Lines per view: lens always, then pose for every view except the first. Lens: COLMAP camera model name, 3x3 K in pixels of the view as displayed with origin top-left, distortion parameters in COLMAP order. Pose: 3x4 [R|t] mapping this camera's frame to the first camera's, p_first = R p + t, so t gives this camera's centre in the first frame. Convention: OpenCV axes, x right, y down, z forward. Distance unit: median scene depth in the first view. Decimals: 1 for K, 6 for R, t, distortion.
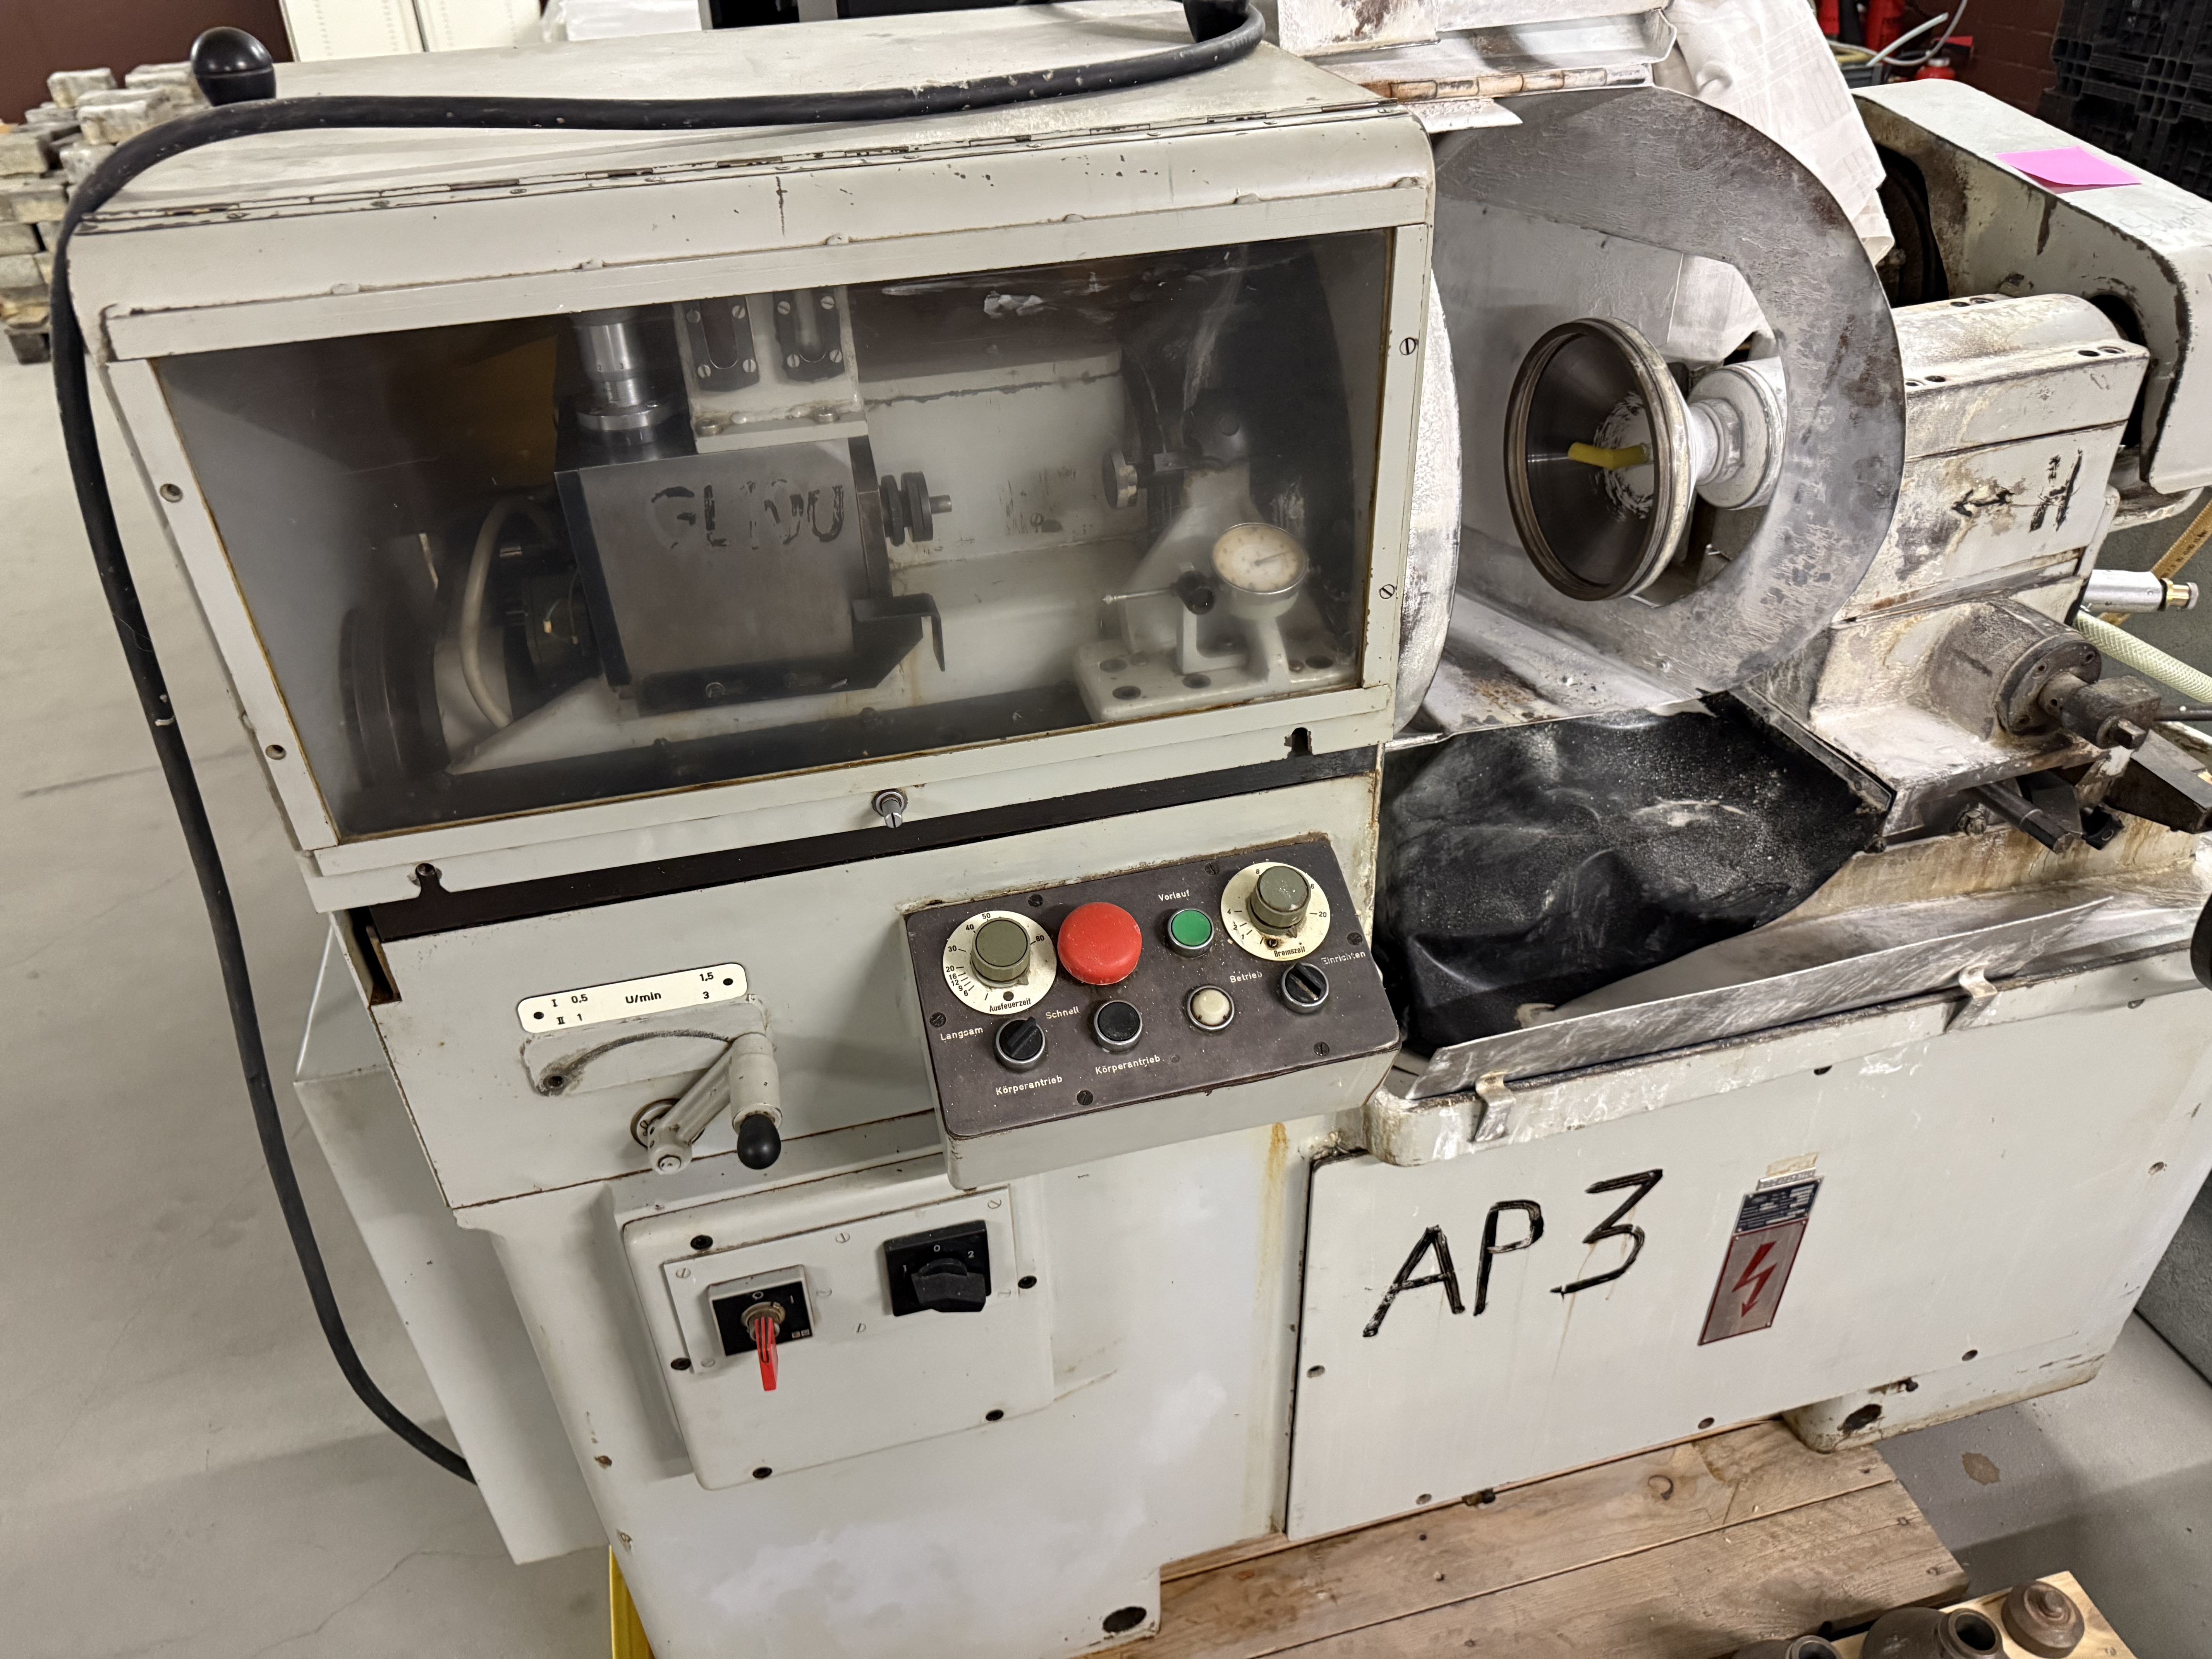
lens RADIAL K [[1586.2, 0, 1092.7], [0, 1586.2, 882.7], [0, 0, 1]] dist [0.041431, -0.078275]
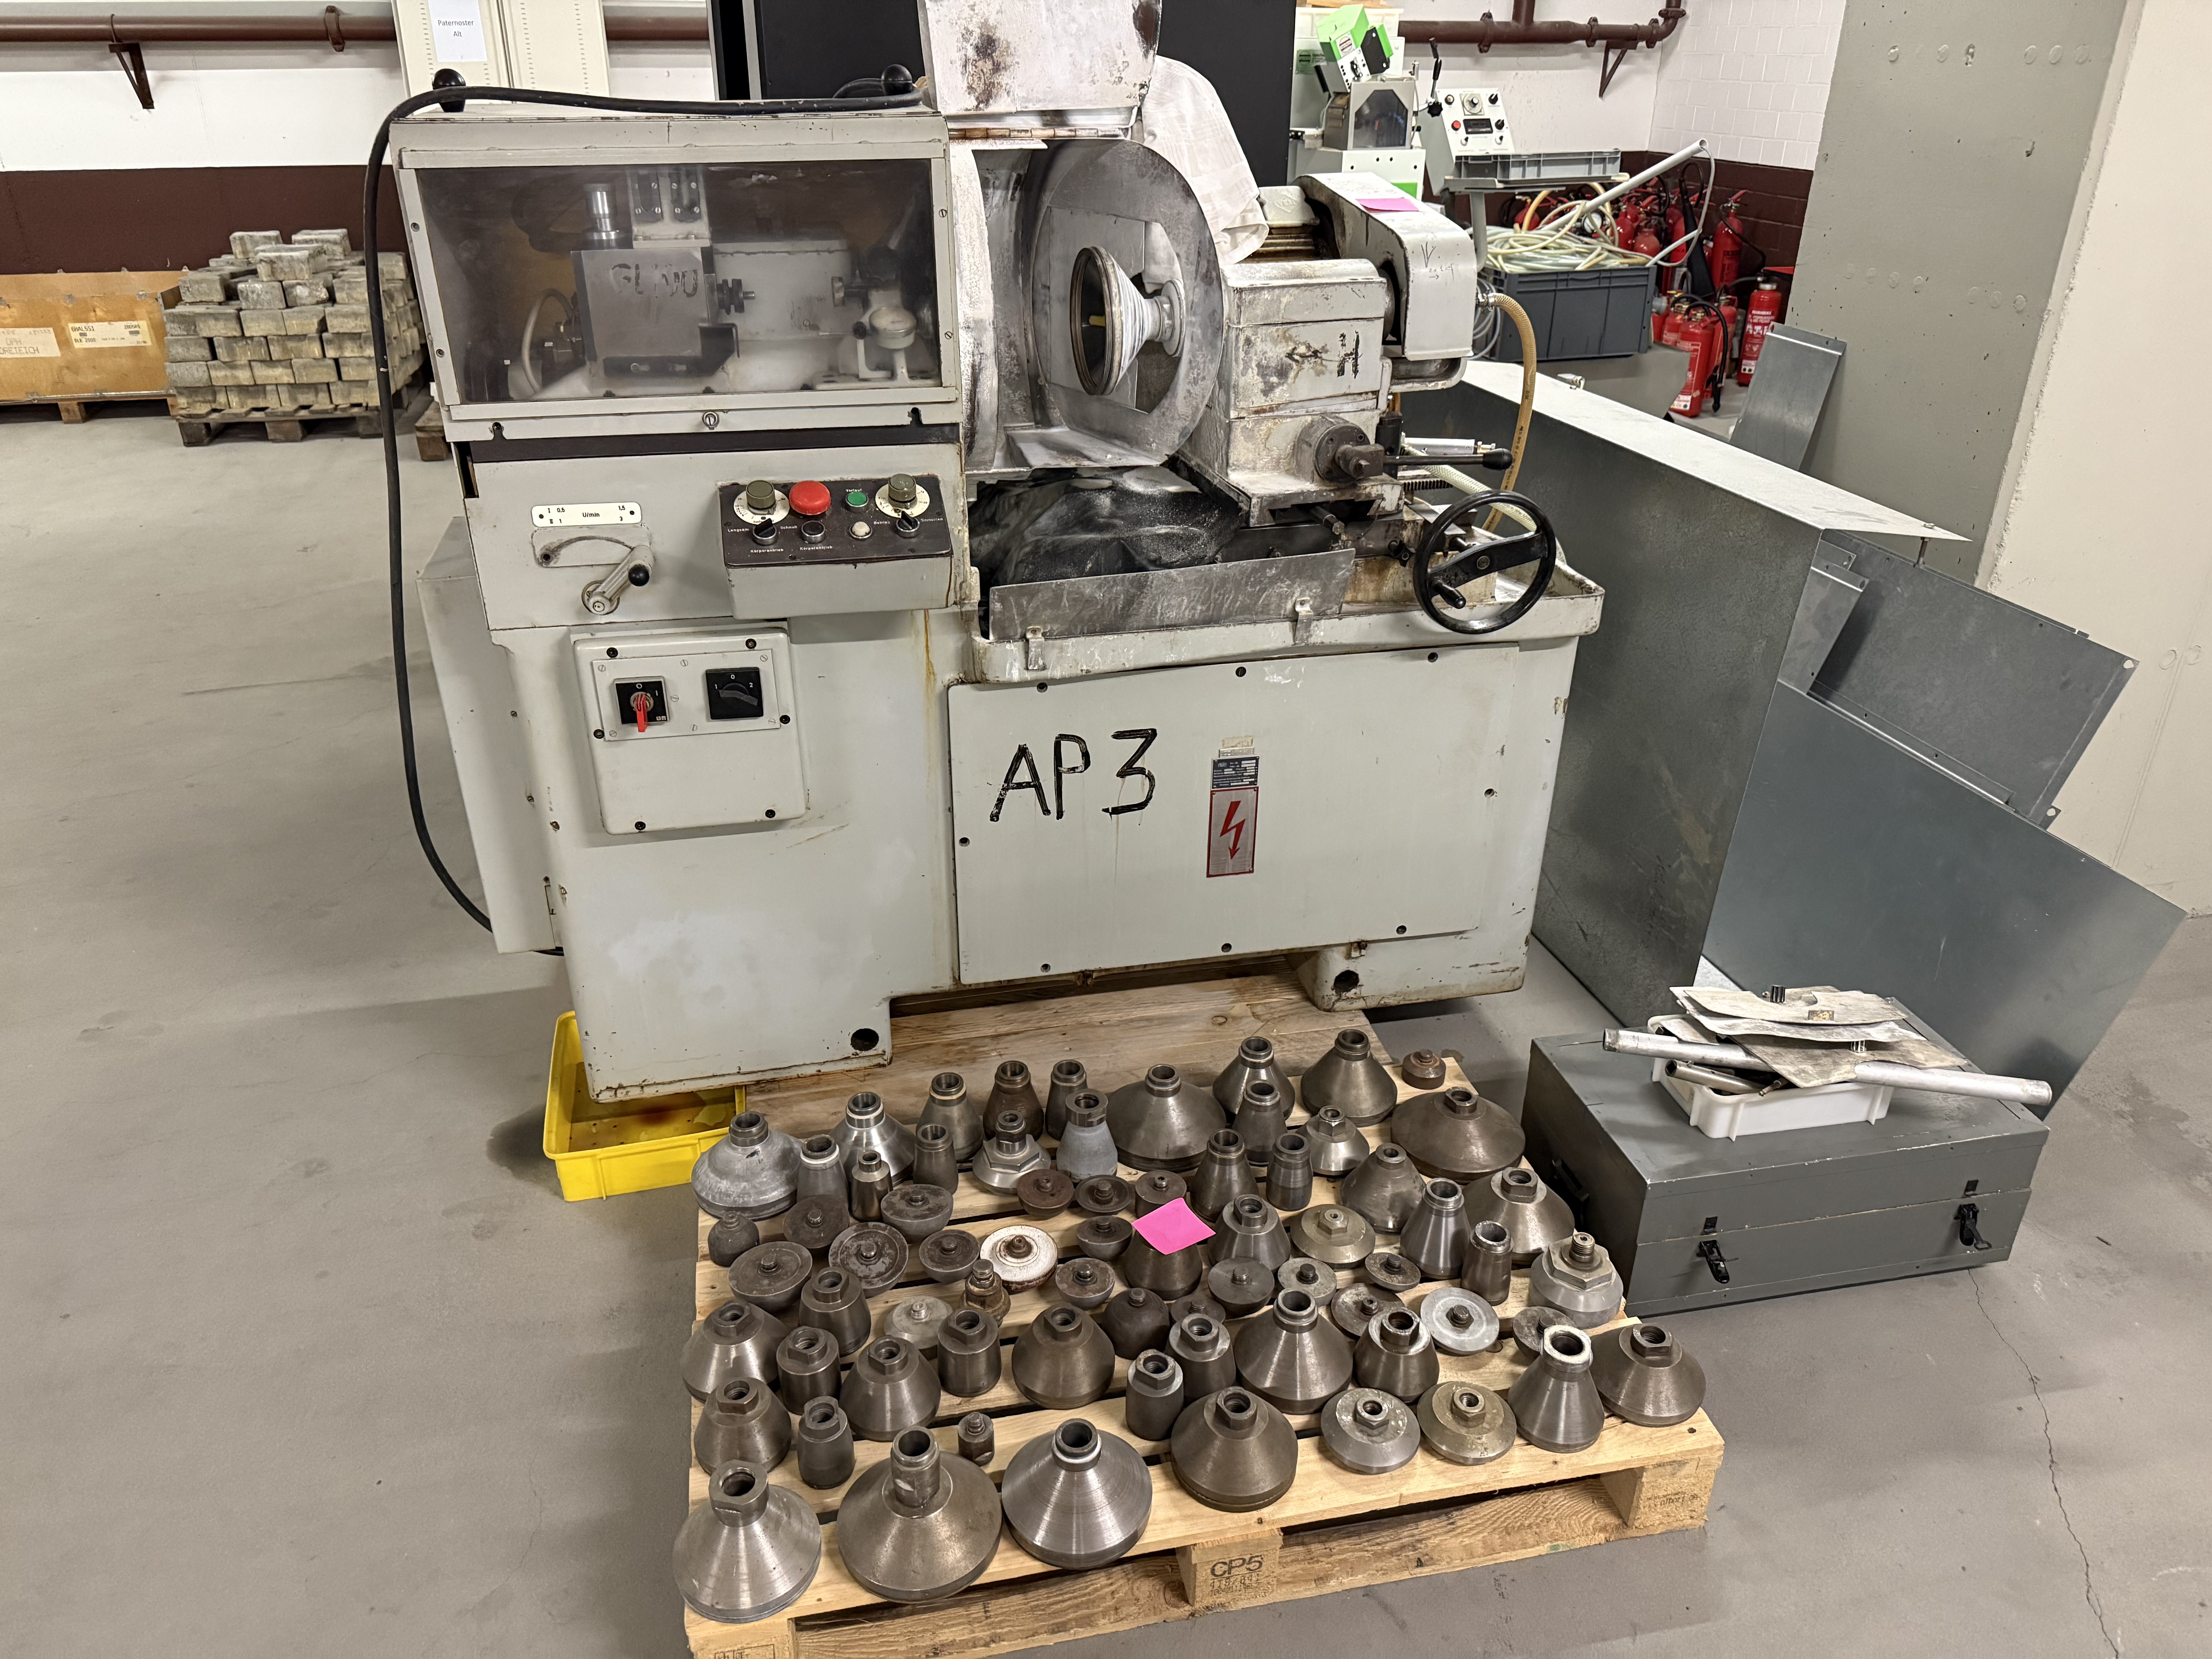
lens RADIAL K [[1655.9, 0, 1115.0], [0, 1655.9, 942.6], [0, 0, 1]] dist [0.147762, -0.260577]
pose [[0.998367, 0.049768, -0.028029, 0.417208], [-0.053090, 0.989563, -0.133961, 0.749888], [0.021069, 0.135231, 0.990590, -0.930681]]
